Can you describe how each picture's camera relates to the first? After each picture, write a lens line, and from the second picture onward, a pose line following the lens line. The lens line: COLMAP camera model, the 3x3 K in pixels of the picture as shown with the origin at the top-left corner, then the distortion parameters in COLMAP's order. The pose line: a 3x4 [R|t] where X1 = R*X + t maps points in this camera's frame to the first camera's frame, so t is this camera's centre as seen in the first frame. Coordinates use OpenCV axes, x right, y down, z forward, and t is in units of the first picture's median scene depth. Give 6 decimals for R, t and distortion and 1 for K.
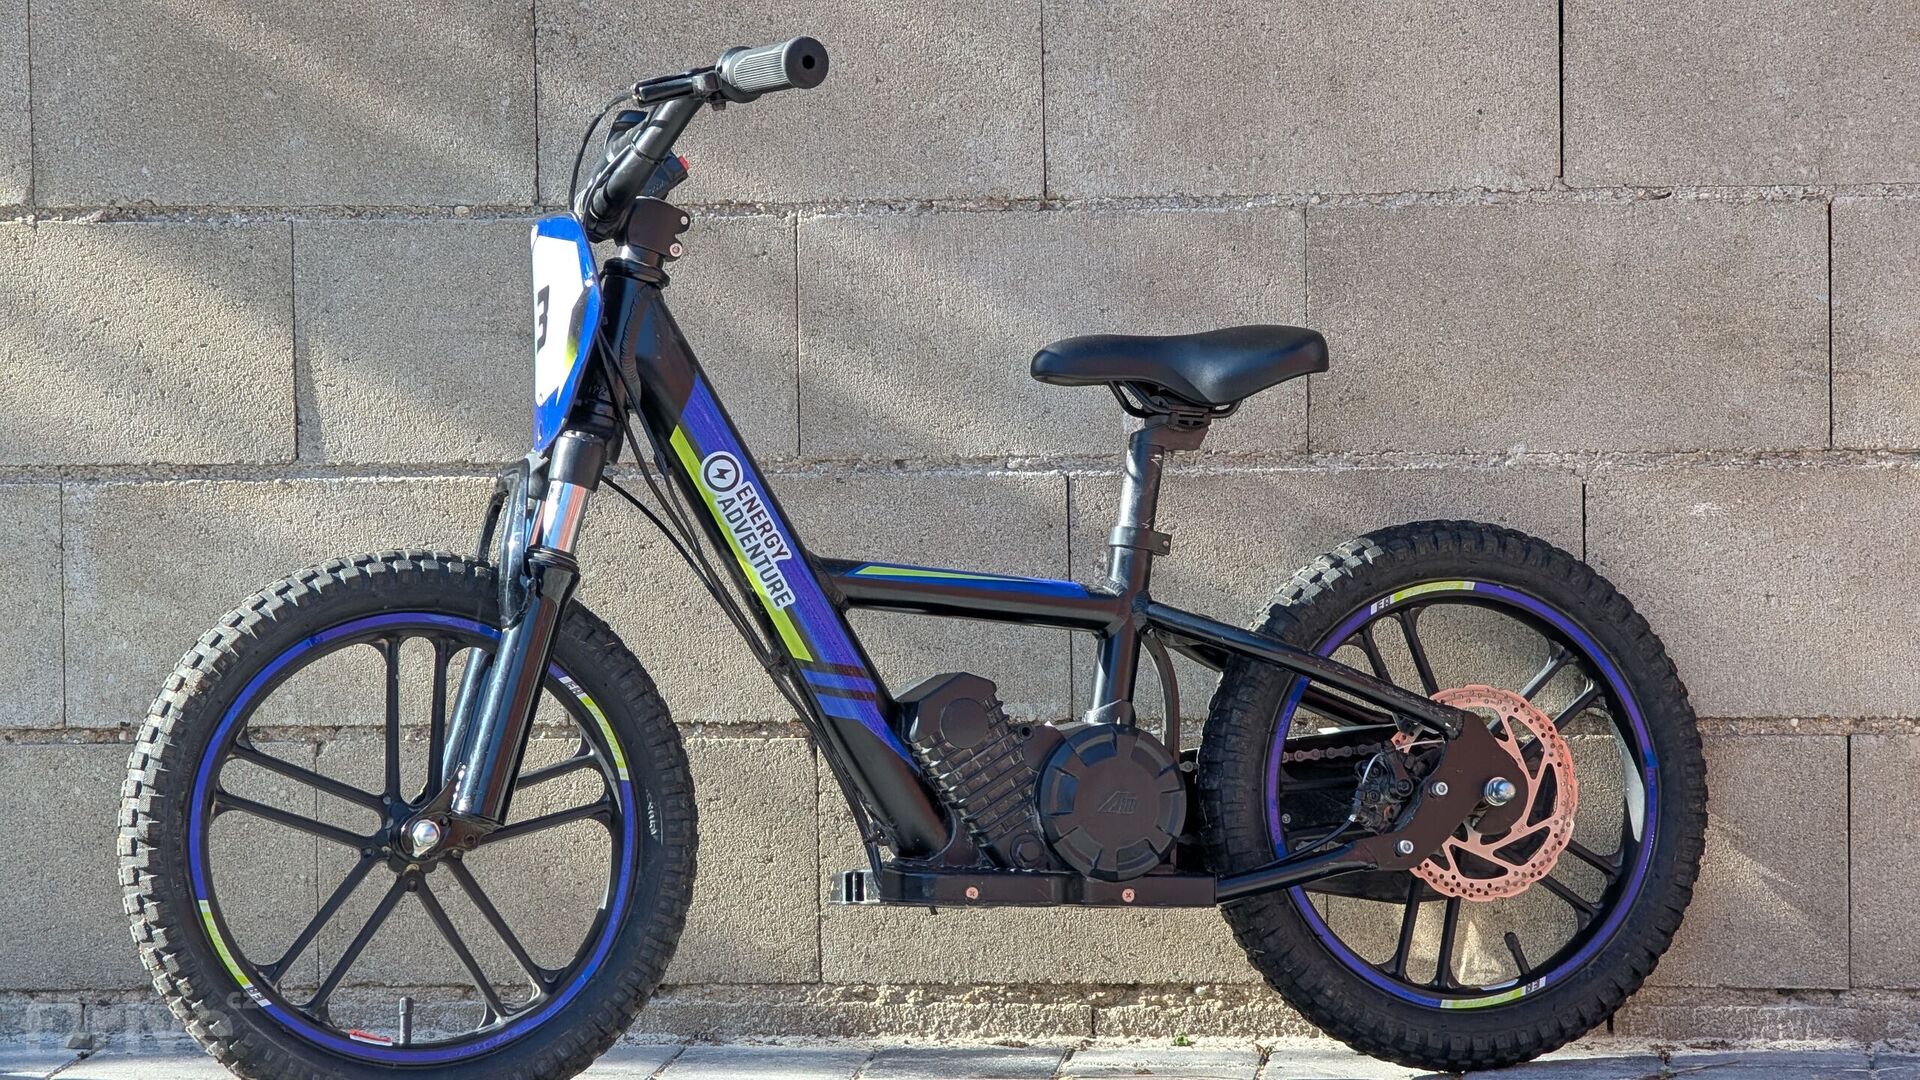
lens RADIAL K [[6811.2, 0, 955.7], [0, 6811.2, 491.1], [0, 0, 1]] dist [0.509444, -2.108089]
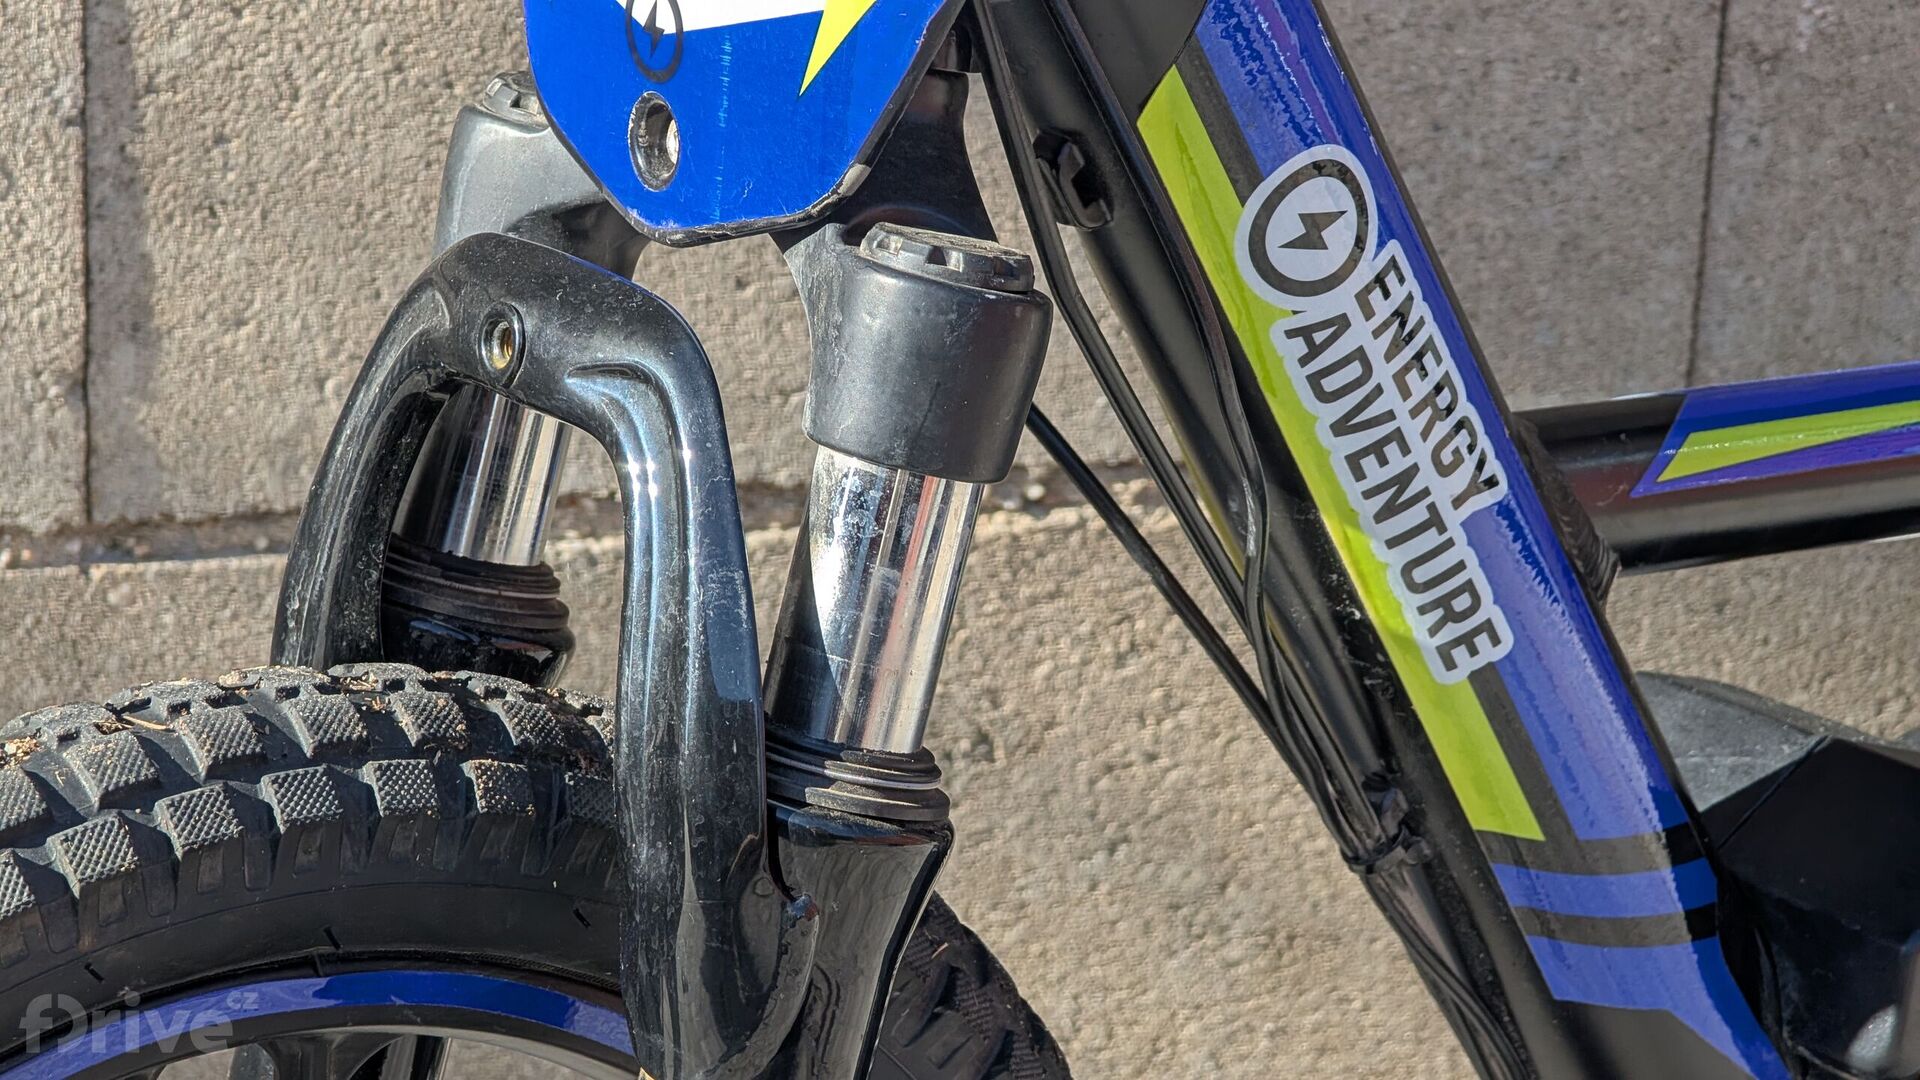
lens RADIAL K [[6918.8, 0, 961.0], [0, 6918.8, 479.0], [0, 0, 1]] dist [0.534010, -0.725173]
pose [[0.937493, -0.080963, 0.338455, -0.129494], [-0.048115, 0.933065, 0.356476, -0.081875], [-0.344662, -0.350479, 0.870846, 0.749872]]
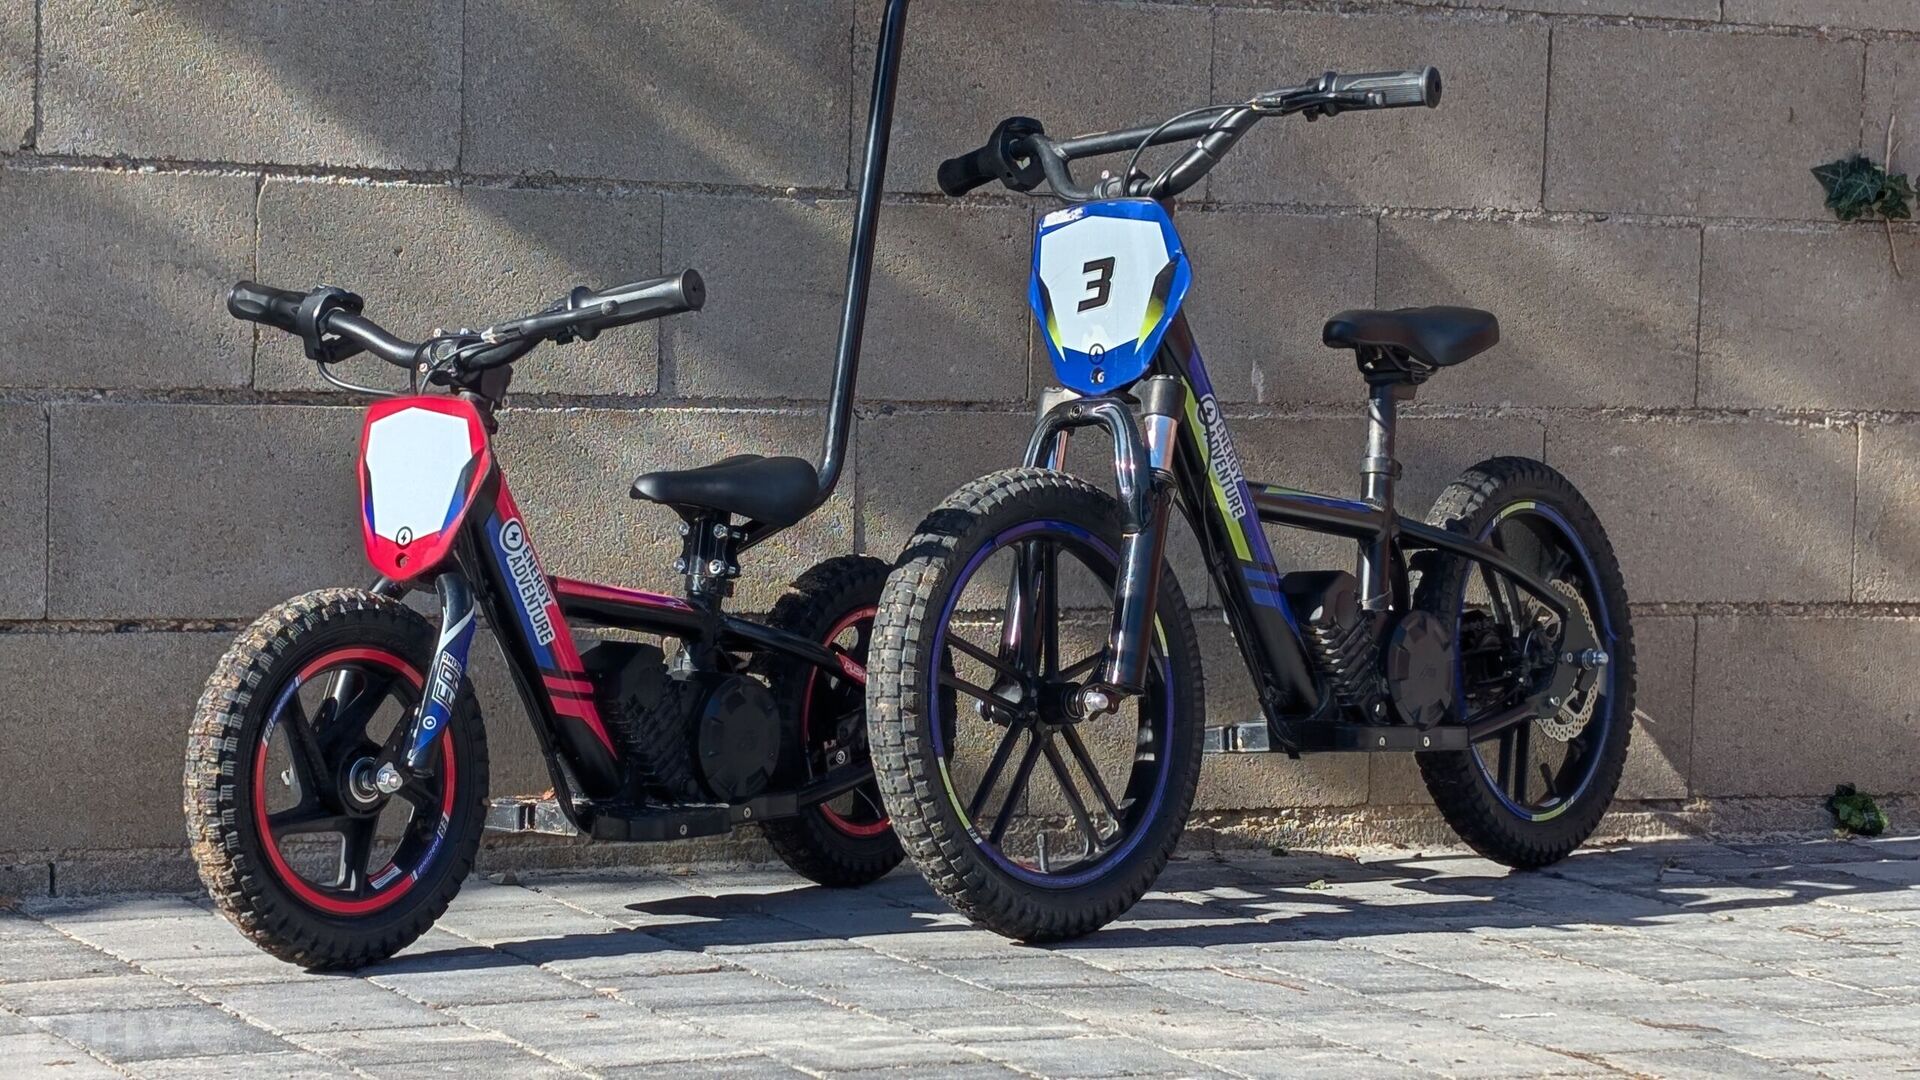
lens RADIAL K [[4690.2, 0, 912.0], [0, 4690.2, 549.8], [0, 0, 1]] dist [0.287965, -1.817416]
pose [[0.839351, 0.003277, 0.543580, -0.530215], [-0.015257, 0.999730, 0.017533, 0.008219], [-0.543376, -0.023010, 0.839174, 0.293118]]
